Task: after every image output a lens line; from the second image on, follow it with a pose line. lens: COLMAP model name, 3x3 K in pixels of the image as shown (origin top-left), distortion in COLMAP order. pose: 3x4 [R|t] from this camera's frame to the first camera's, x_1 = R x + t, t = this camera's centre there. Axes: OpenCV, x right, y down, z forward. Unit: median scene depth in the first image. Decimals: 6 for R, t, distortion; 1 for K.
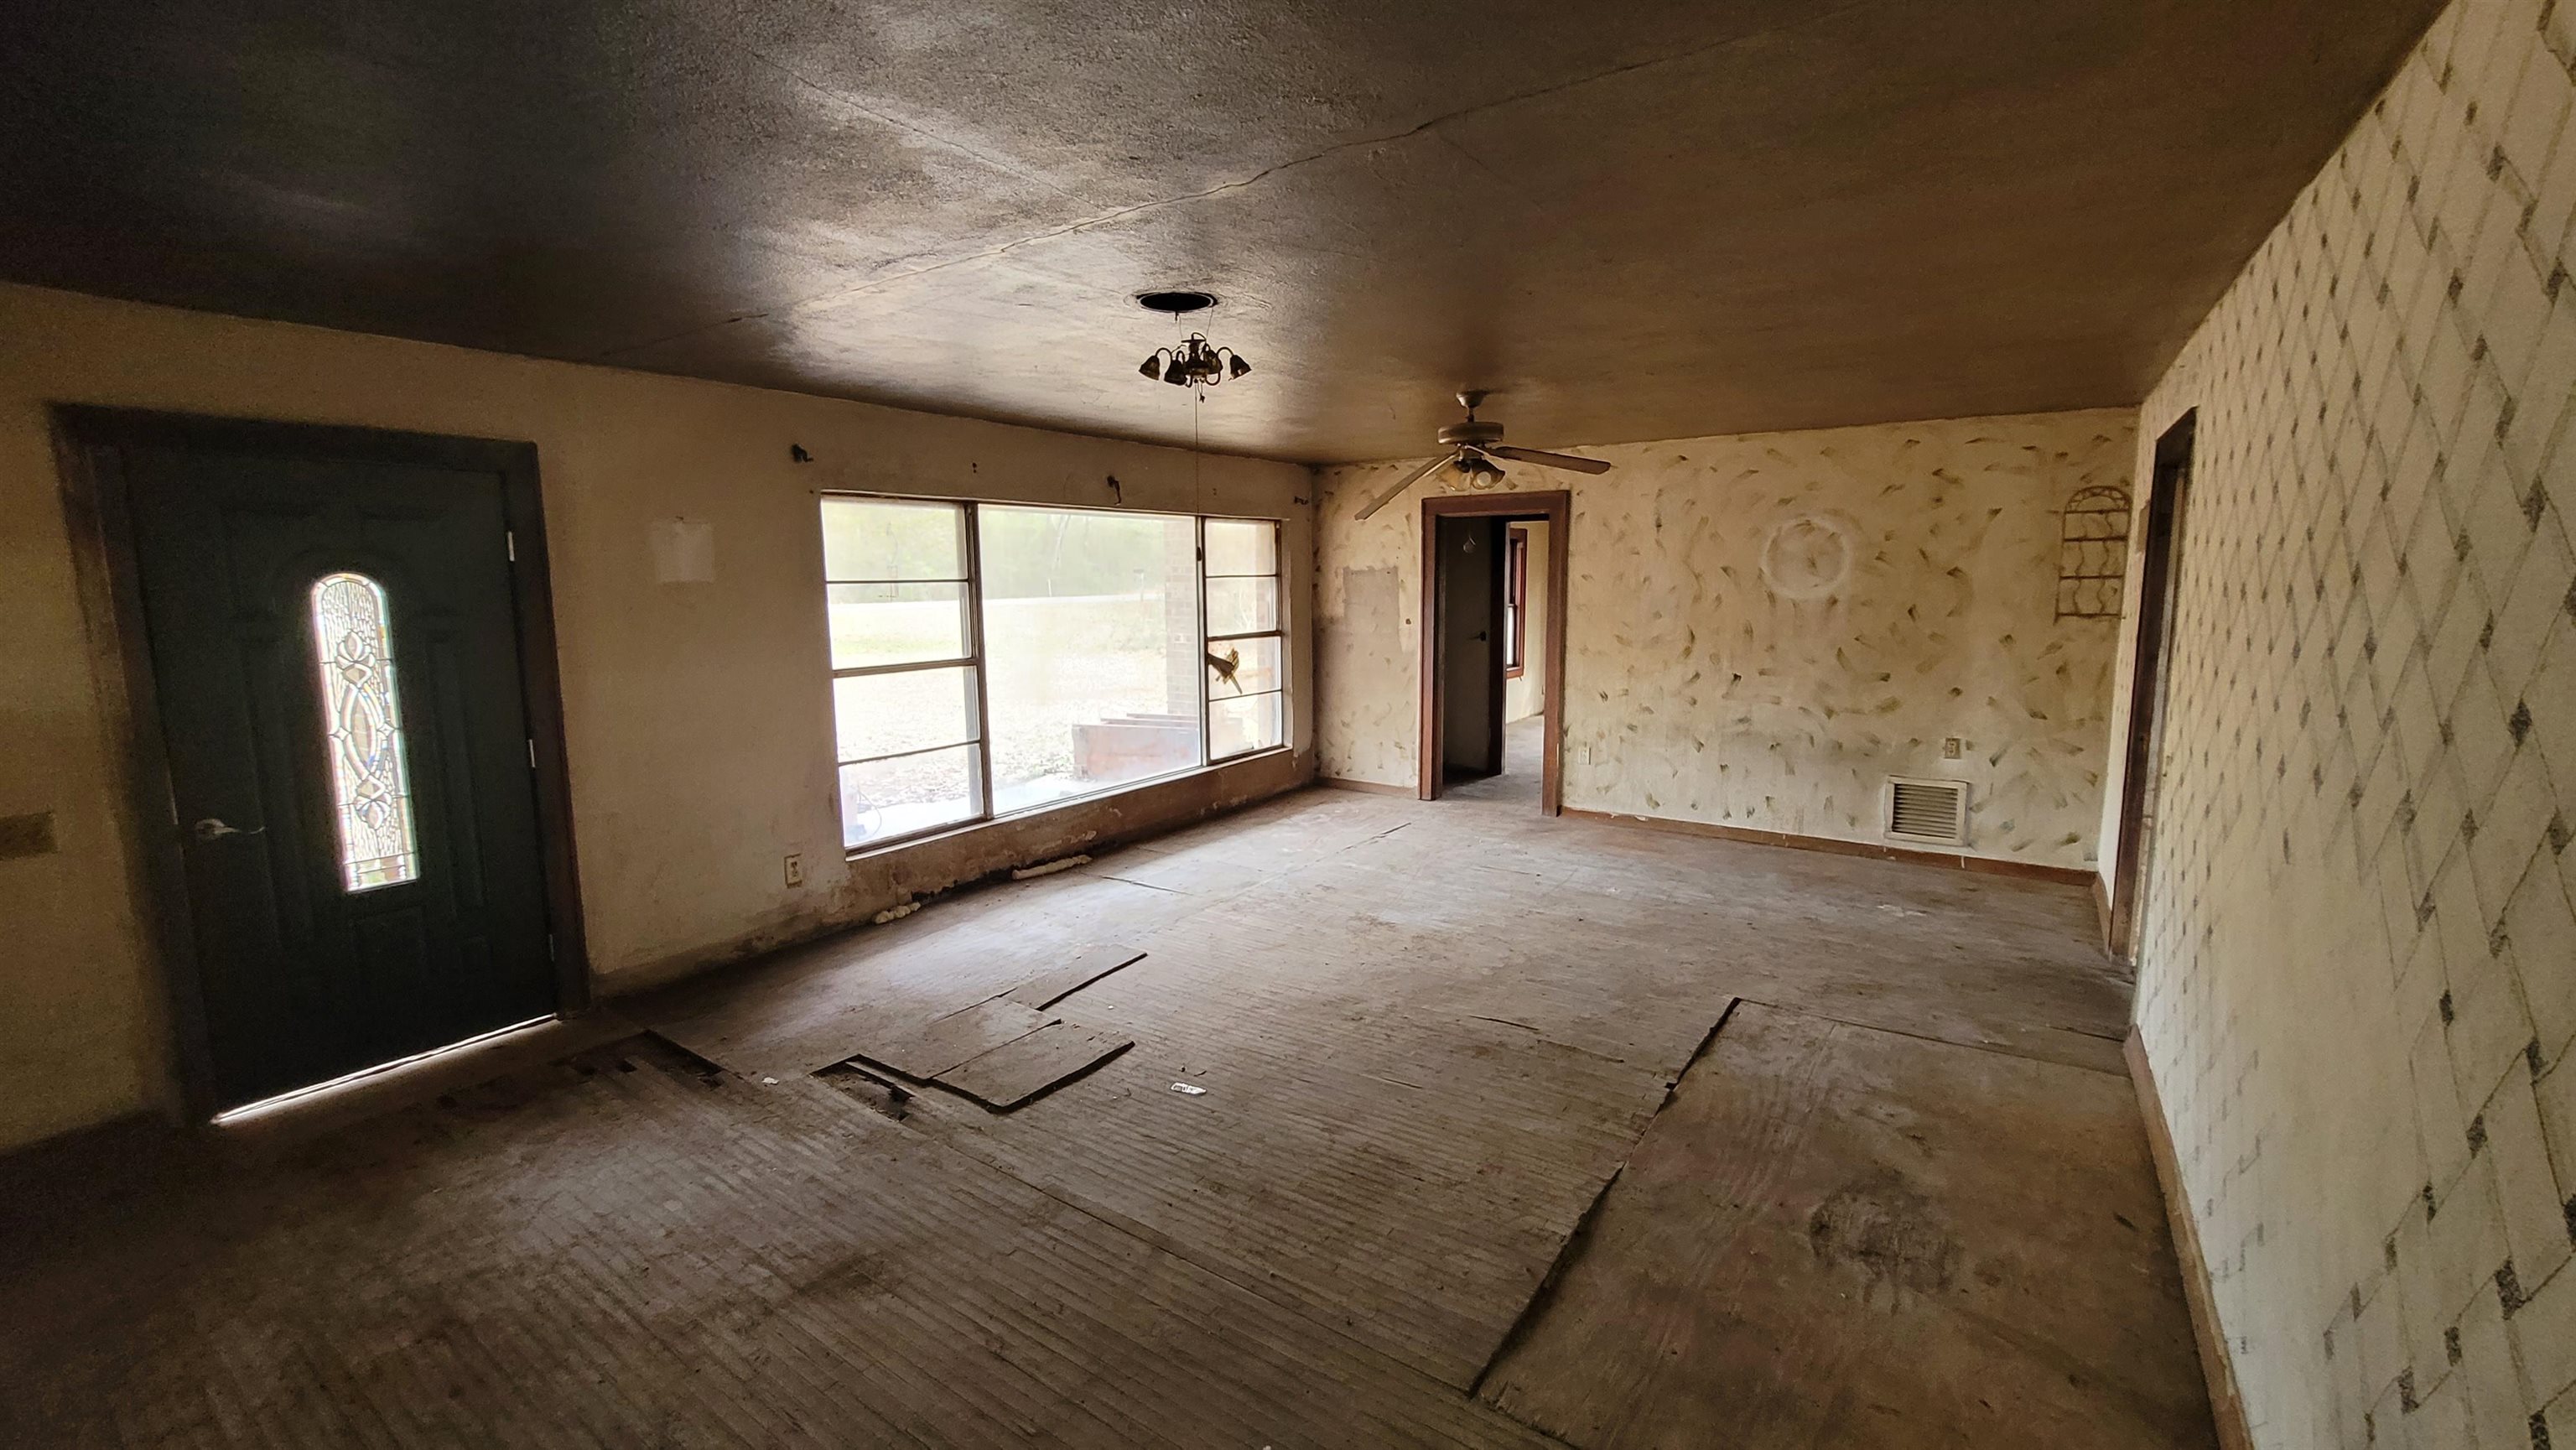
lens RADIAL K [[1047.2, 0, 1277.1], [0, 1047.2, 721.9], [0, 0, 1]] dist [-0.007254, 0.002909]
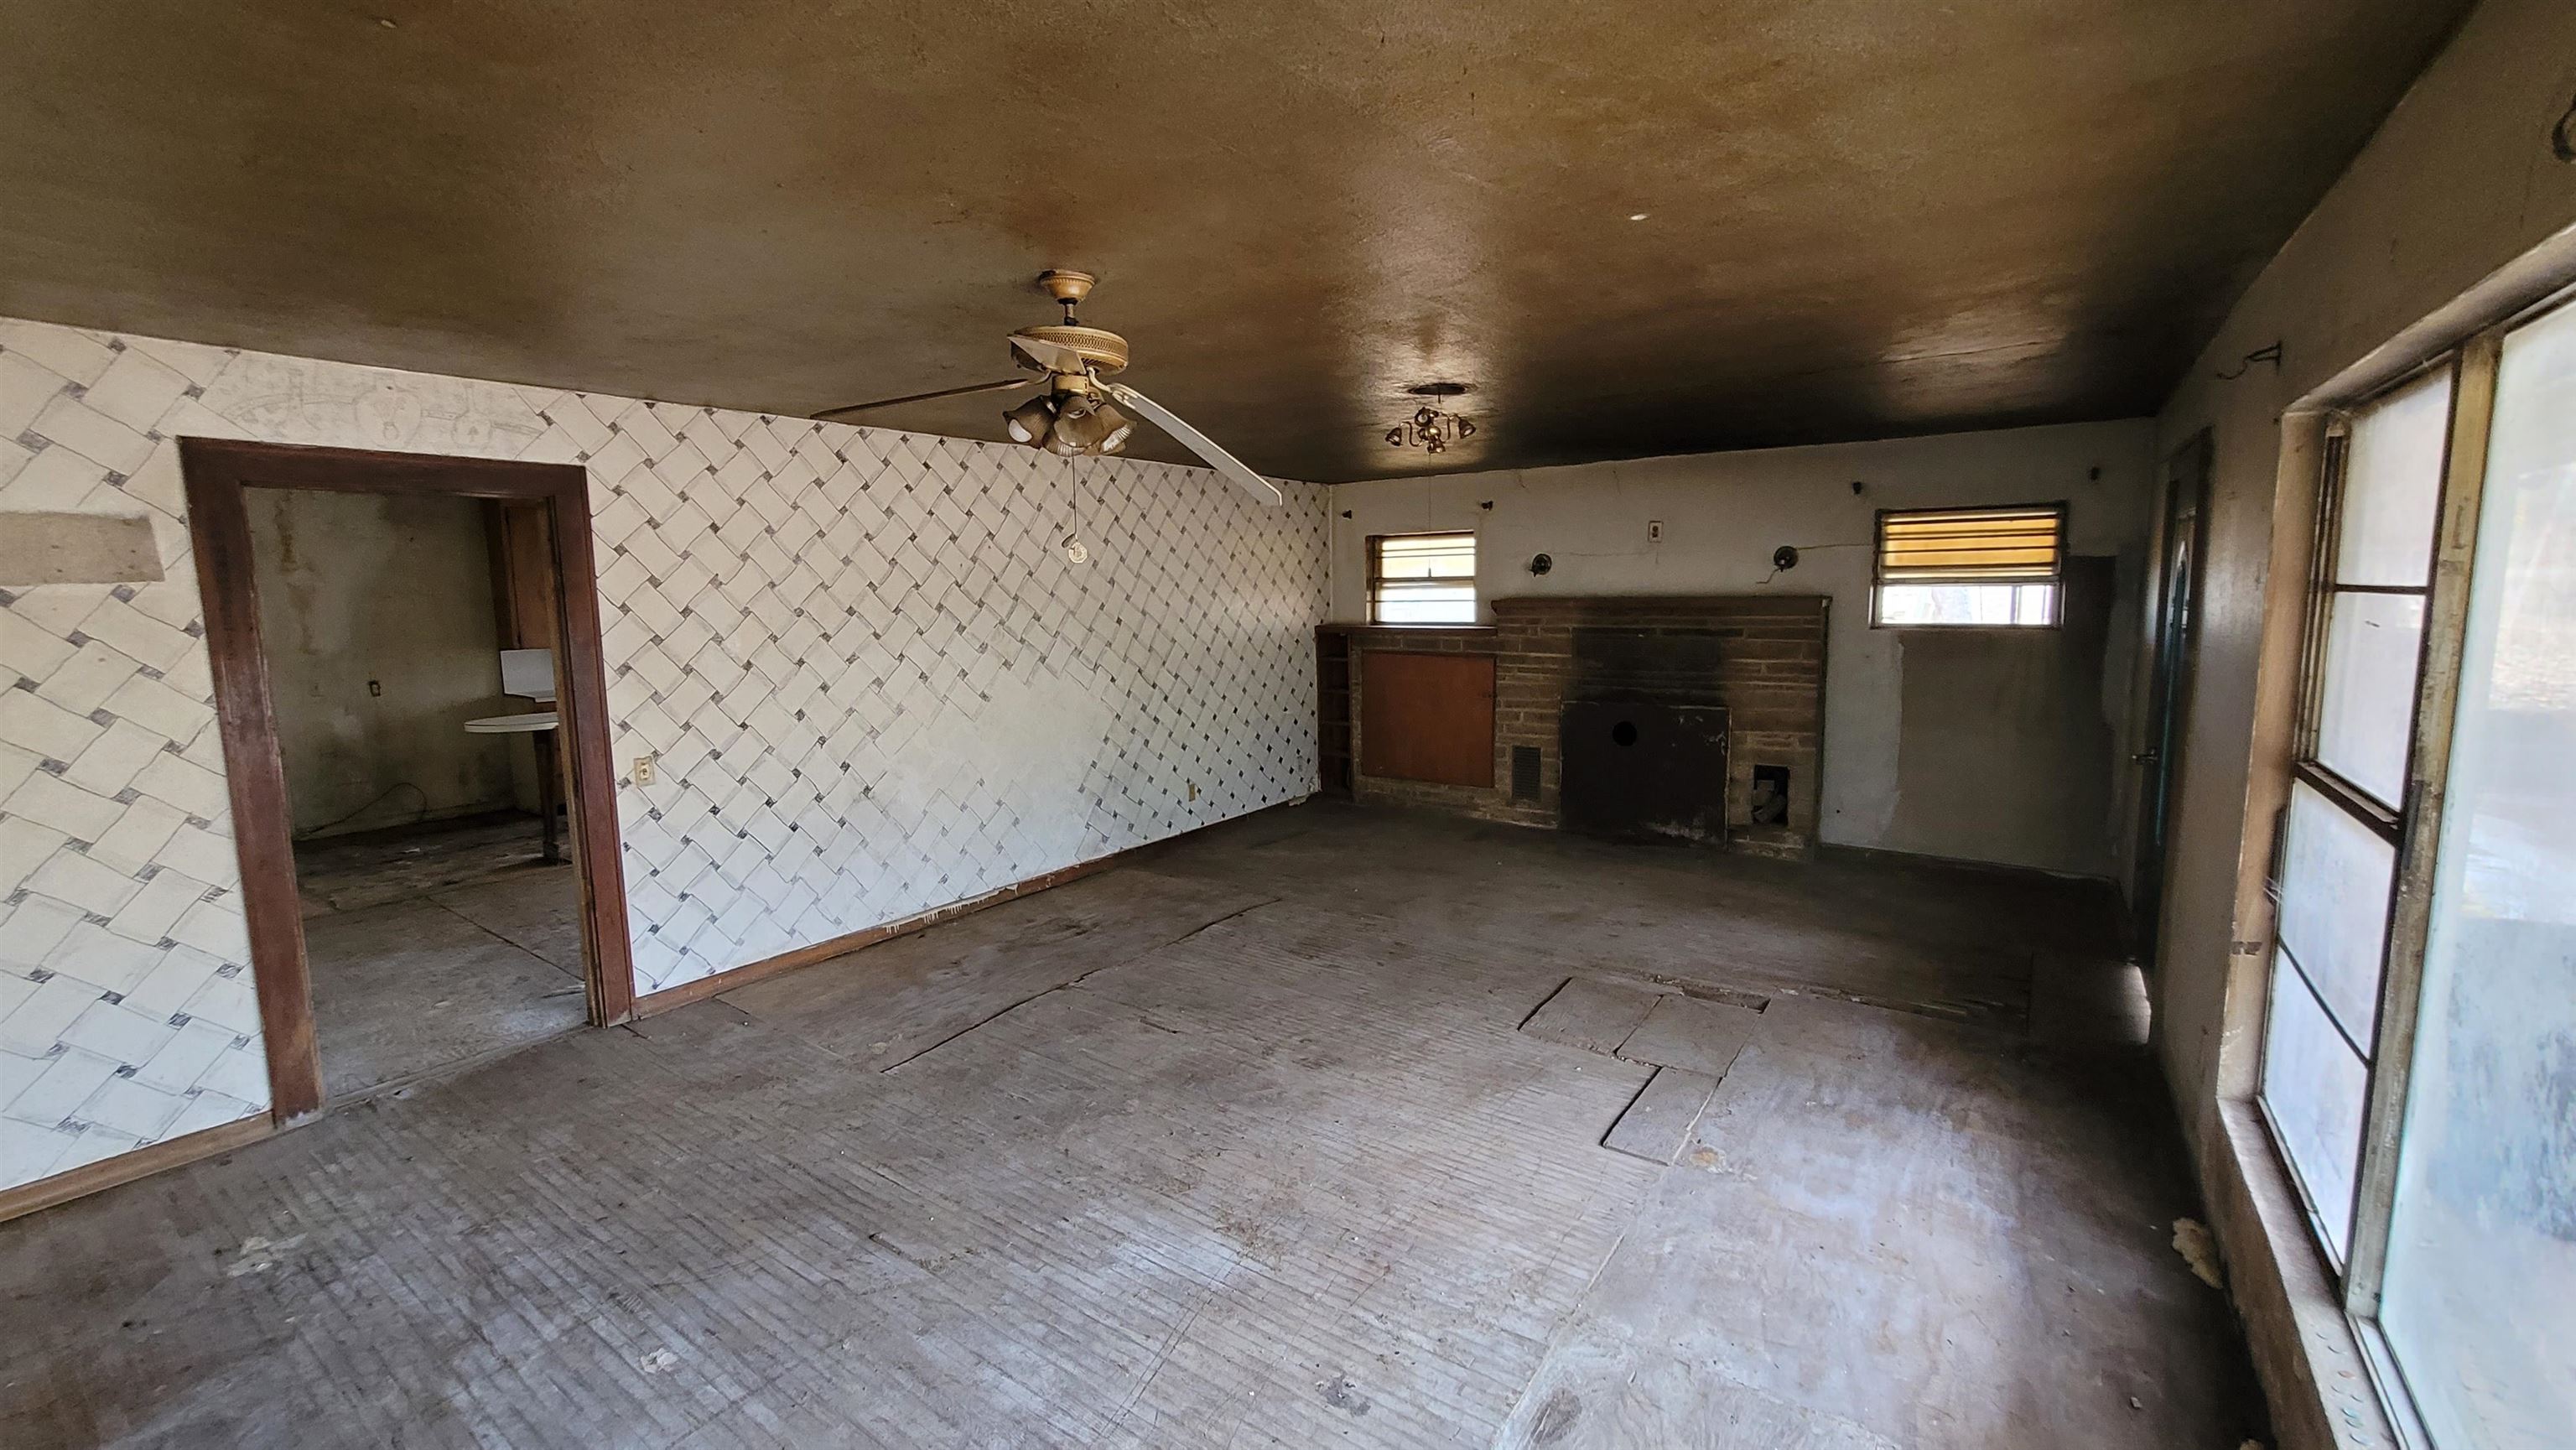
lens RADIAL K [[1047.2, 0, 1276.9], [0, 1047.2, 722.1], [0, 0, 1]] dist [-0.007254, 0.002909]
pose [[-0.999683, 0.023517, 0.009008, 0.065478], [0.025063, 0.963891, 0.265117, -0.201195], [-0.002448, 0.265258, -0.964174, 1.395630]]
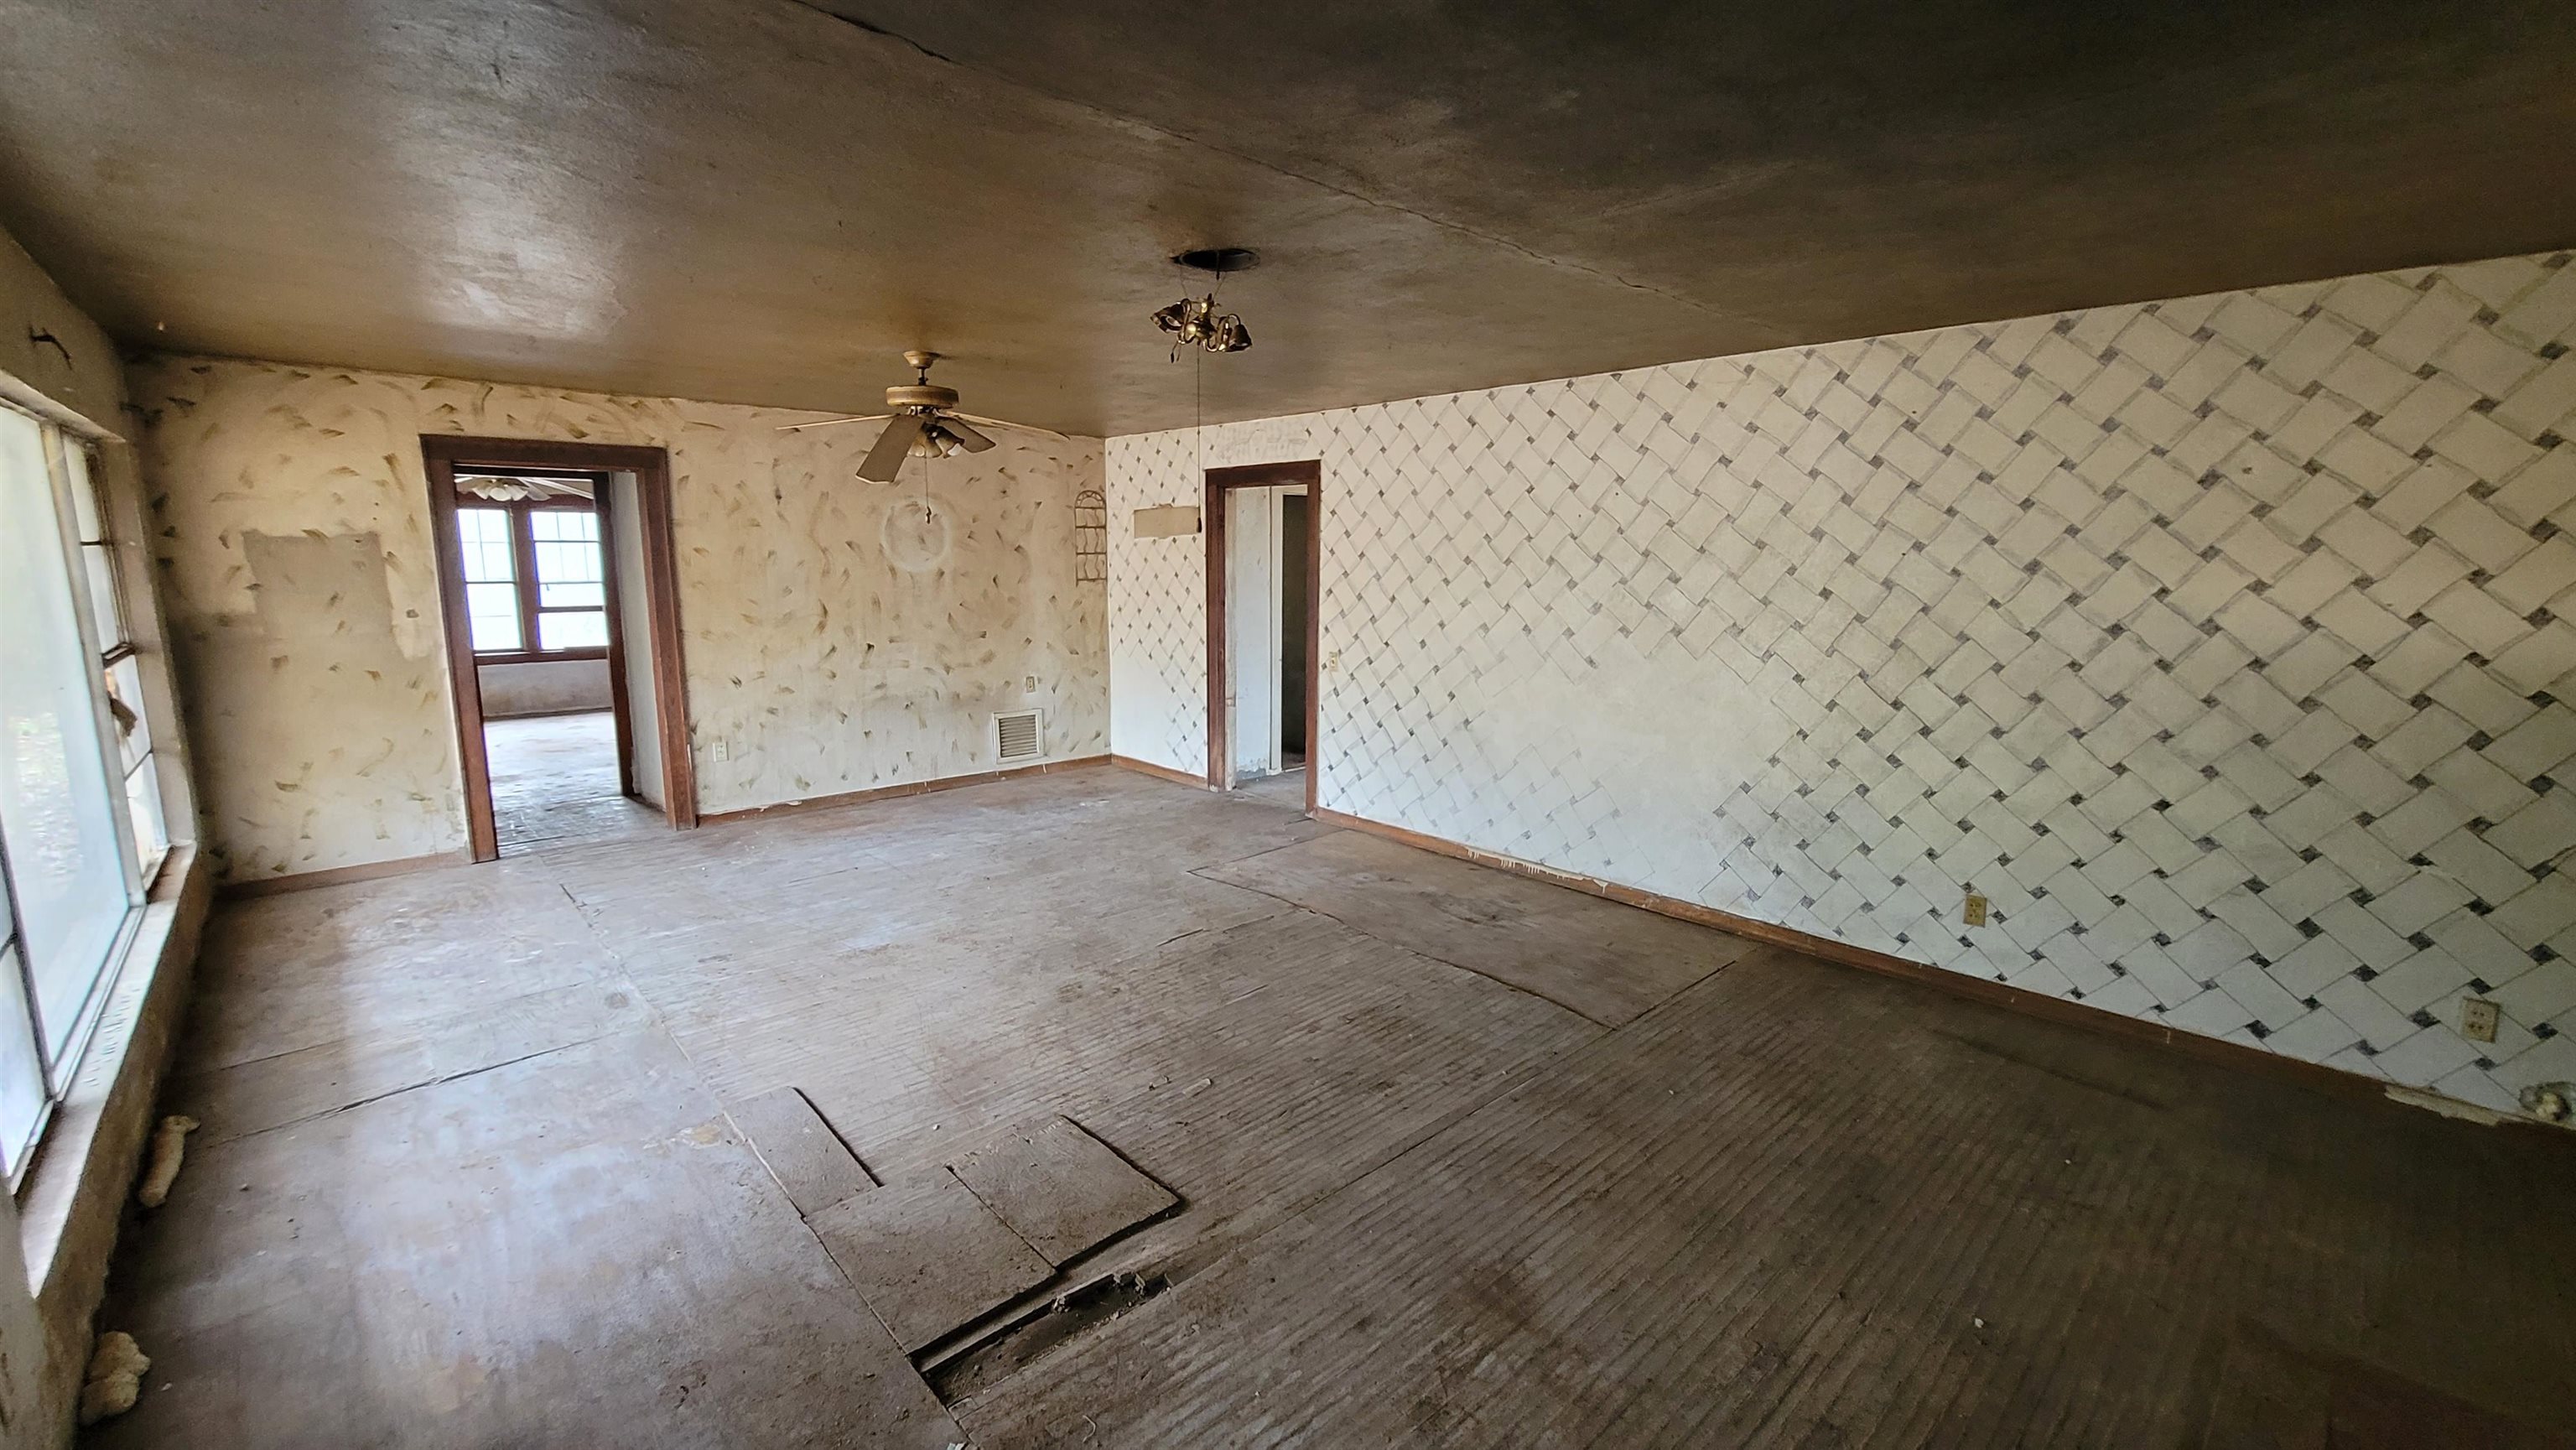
lens RADIAL K [[1047.2, 0, 1283.9], [0, 1047.2, 720.6], [0, 0, 1]] dist [-0.007254, 0.002909]
pose [[0.207797, -0.148579, 0.966822, -0.613166], [0.128418, 0.983986, 0.123616, -0.055702], [-0.969706, 0.098470, 0.223549, 0.441586]]
